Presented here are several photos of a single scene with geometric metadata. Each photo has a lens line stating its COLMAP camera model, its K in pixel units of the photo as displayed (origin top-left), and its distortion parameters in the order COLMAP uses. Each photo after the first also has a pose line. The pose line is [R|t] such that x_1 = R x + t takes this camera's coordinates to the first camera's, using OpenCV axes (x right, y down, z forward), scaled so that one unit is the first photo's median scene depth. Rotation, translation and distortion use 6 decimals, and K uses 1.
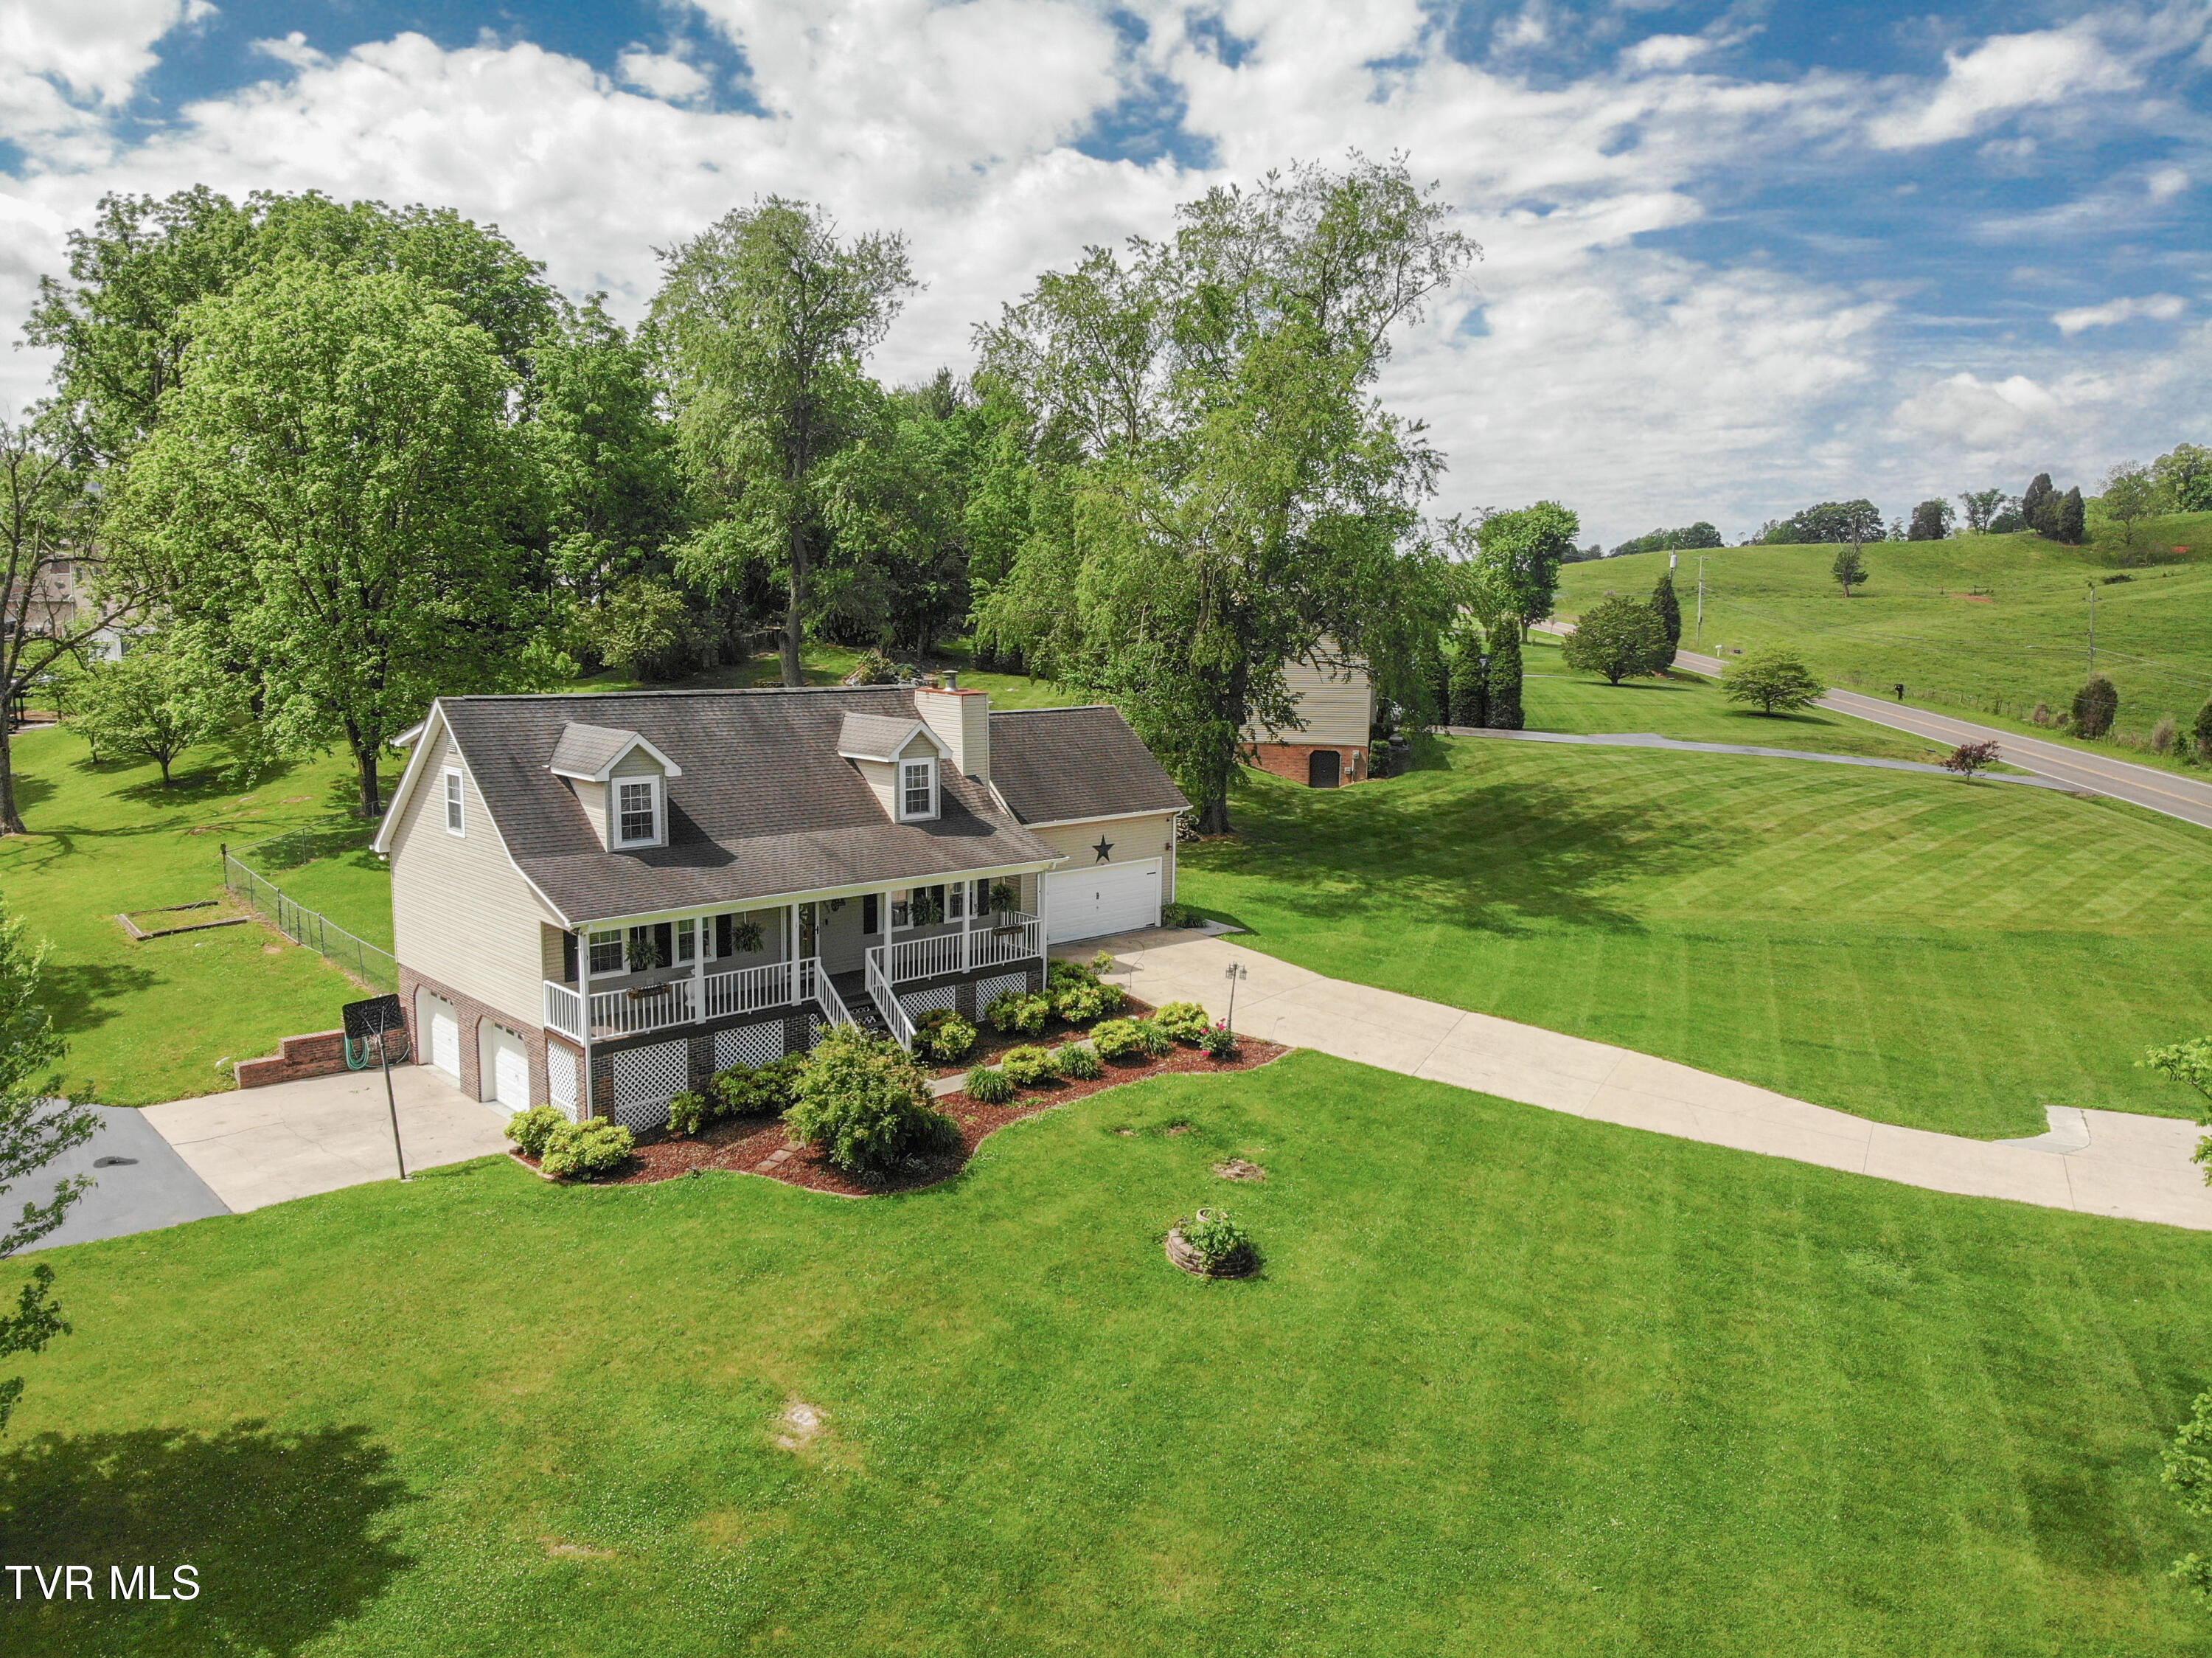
lens RADIAL K [[1617.5, 0, 1127.9], [0, 1617.5, 817.3], [0, 0, 1]] dist [0.184330, -0.404736]
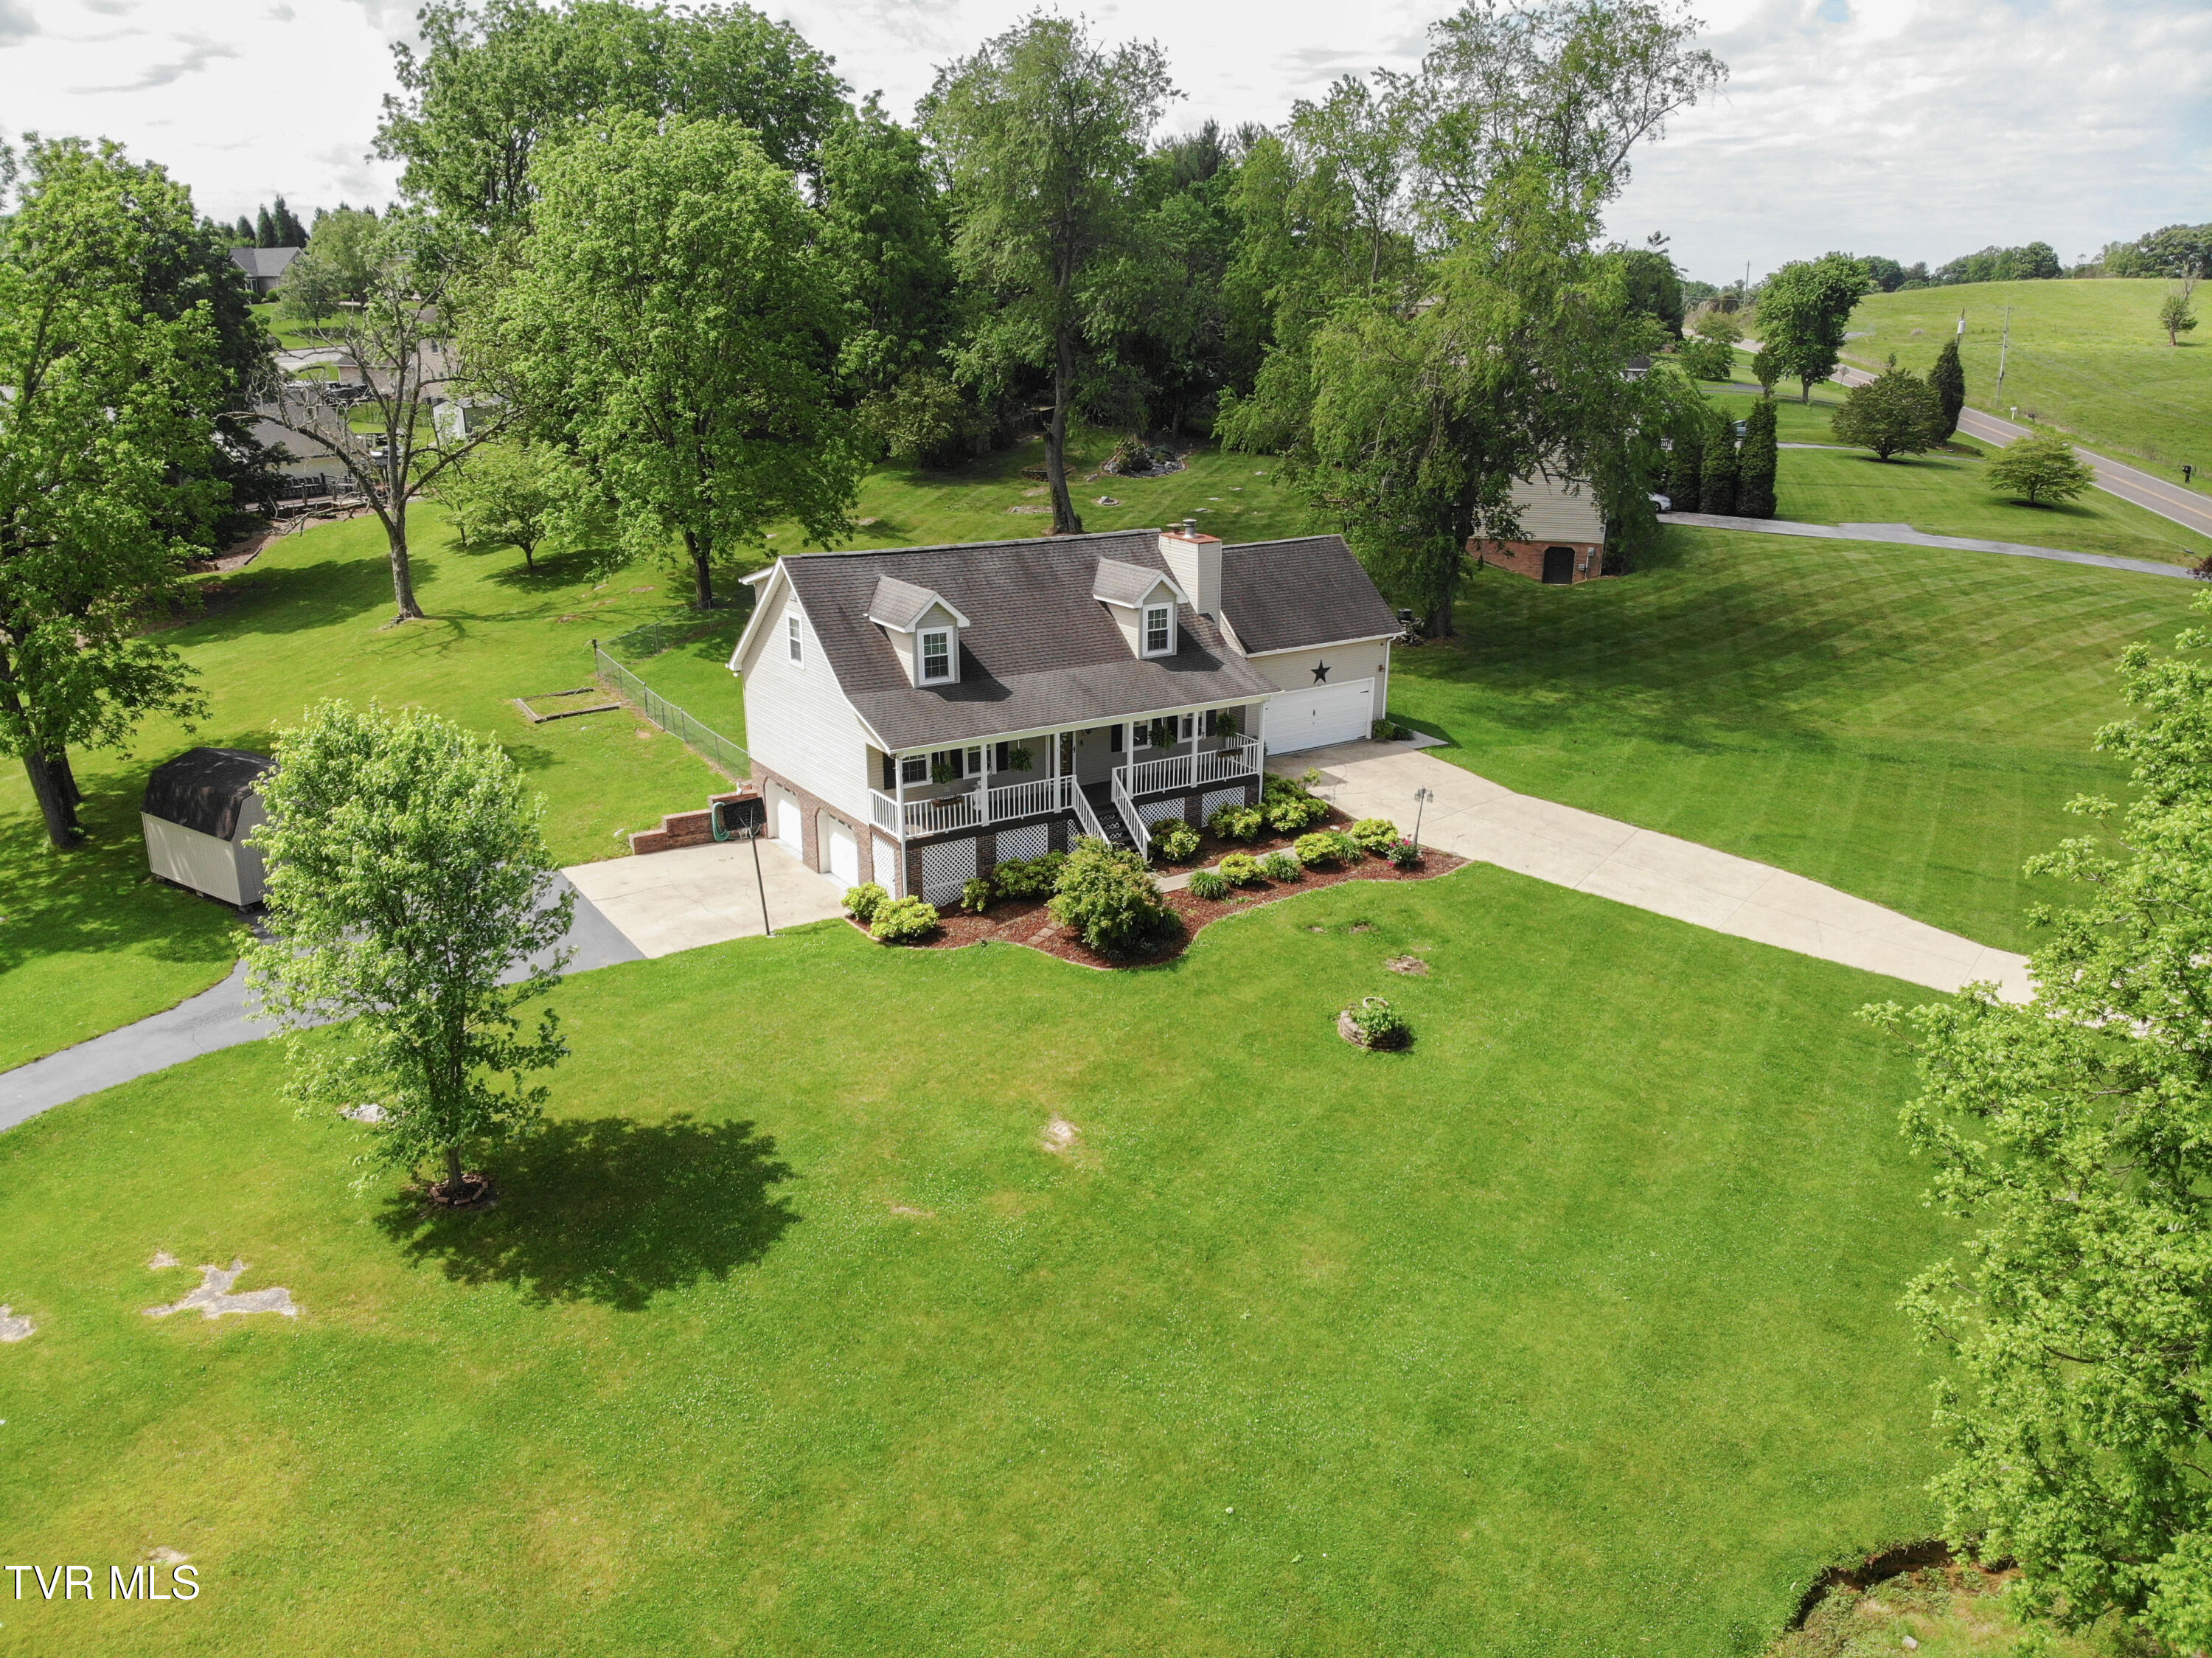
lens RADIAL K [[1617.5, 0, 1127.9], [0, 1617.5, 817.3], [0, 0, 1]] dist [0.184330, -0.404736]
pose [[0.987153, 0.042967, -0.153893, 0.040196], [-0.017128, 0.986070, 0.165446, -0.085513], [0.158858, -0.160685, 0.974138, -0.197599]]
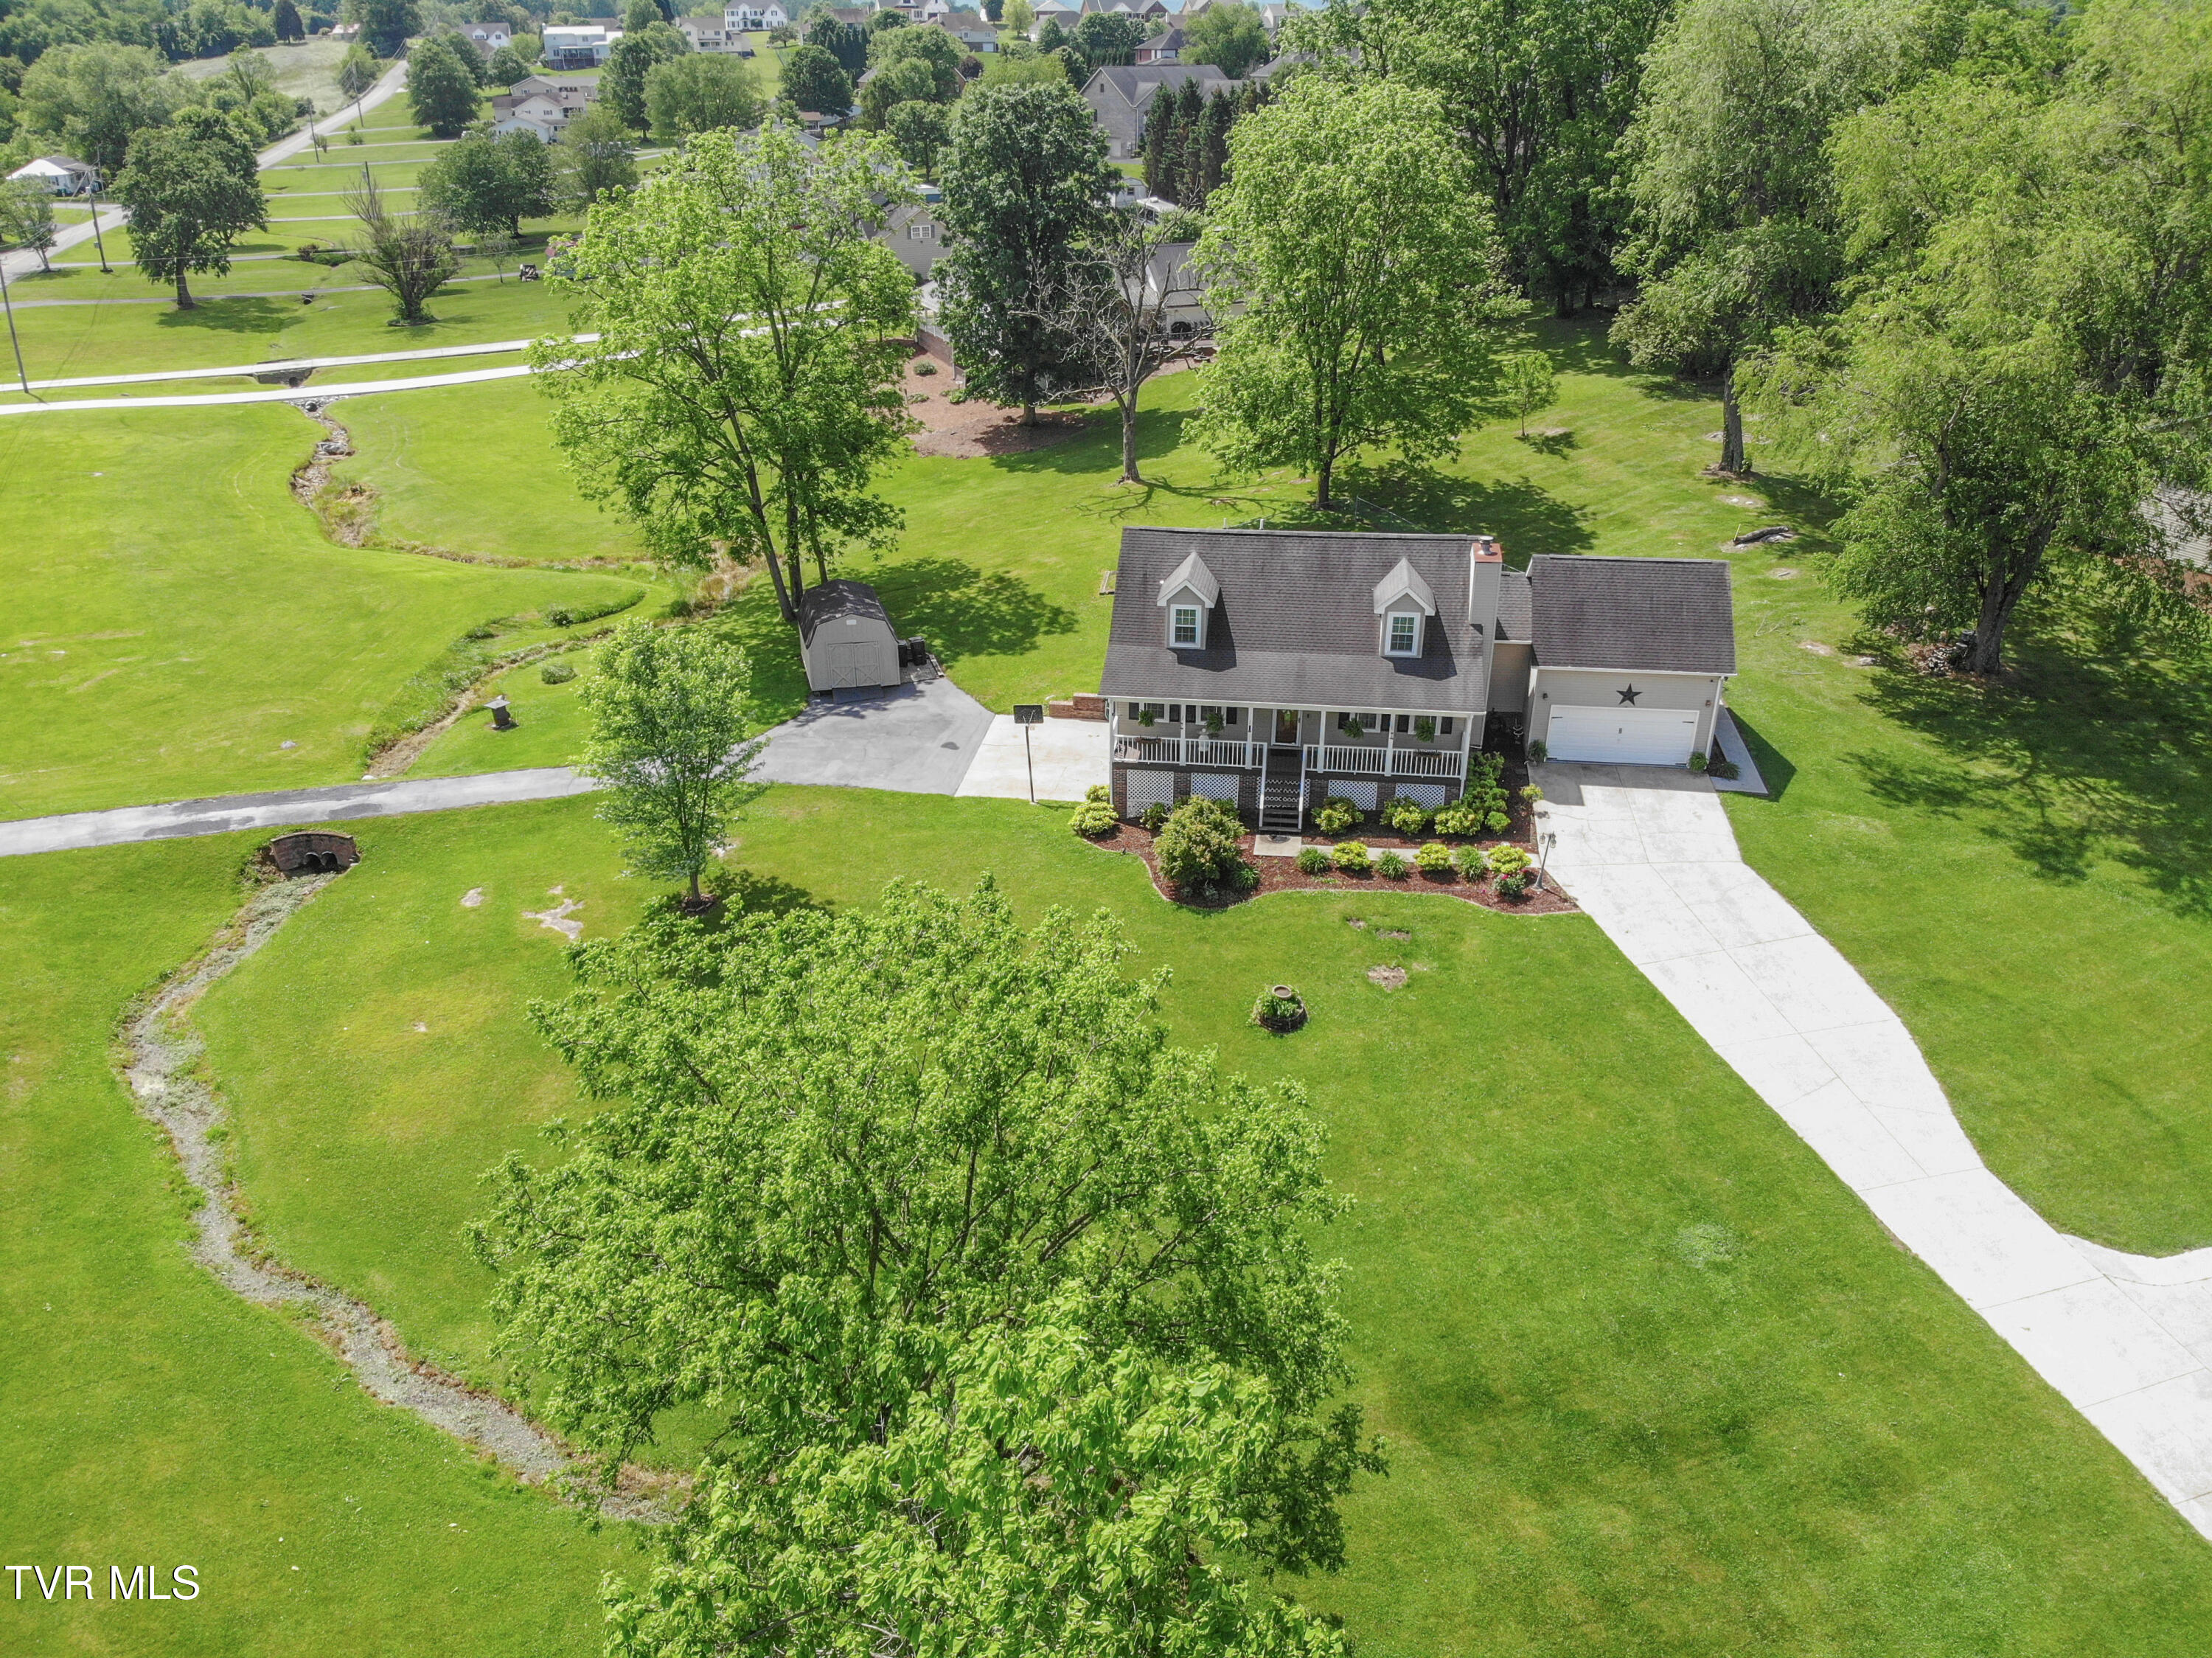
lens RADIAL K [[1611.0, 0, 1114.9], [0, 1611.0, 834.0], [0, 0, 1]] dist [0.110335, -0.259934]
pose [[0.632638, 0.330392, -0.700436, 0.787093], [-0.095739, 0.930860, 0.352609, -0.345483], [0.768507, -0.156015, 0.620529, -0.056923]]
